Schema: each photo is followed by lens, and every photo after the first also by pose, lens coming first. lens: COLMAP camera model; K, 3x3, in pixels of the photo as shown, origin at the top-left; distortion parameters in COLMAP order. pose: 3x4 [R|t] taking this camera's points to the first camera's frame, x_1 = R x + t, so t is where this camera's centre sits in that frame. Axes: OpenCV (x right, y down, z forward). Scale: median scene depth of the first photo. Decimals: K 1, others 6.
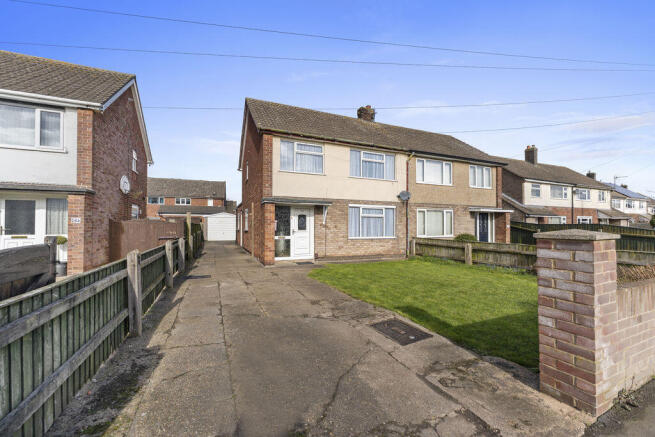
lens RADIAL K [[260.0, 0, 328.4], [0, 260.0, 218.2], [0, 0, 1]] dist [-0.000900, -0.000098]
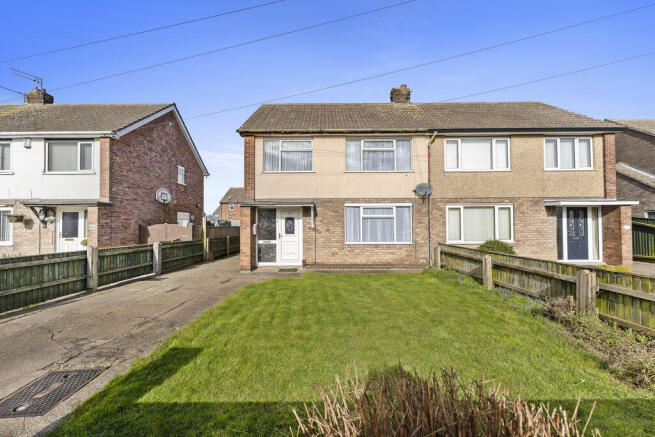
lens RADIAL K [[260.0, 0, 328.4], [0, 260.0, 218.2], [0, 0, 1]] dist [-0.000900, -0.000098]
pose [[0.919285, -0.020275, -0.393071, 0.338478], [0.020340, 0.999785, -0.004000, -0.003734], [0.393067, -0.004317, 0.919500, 0.176701]]
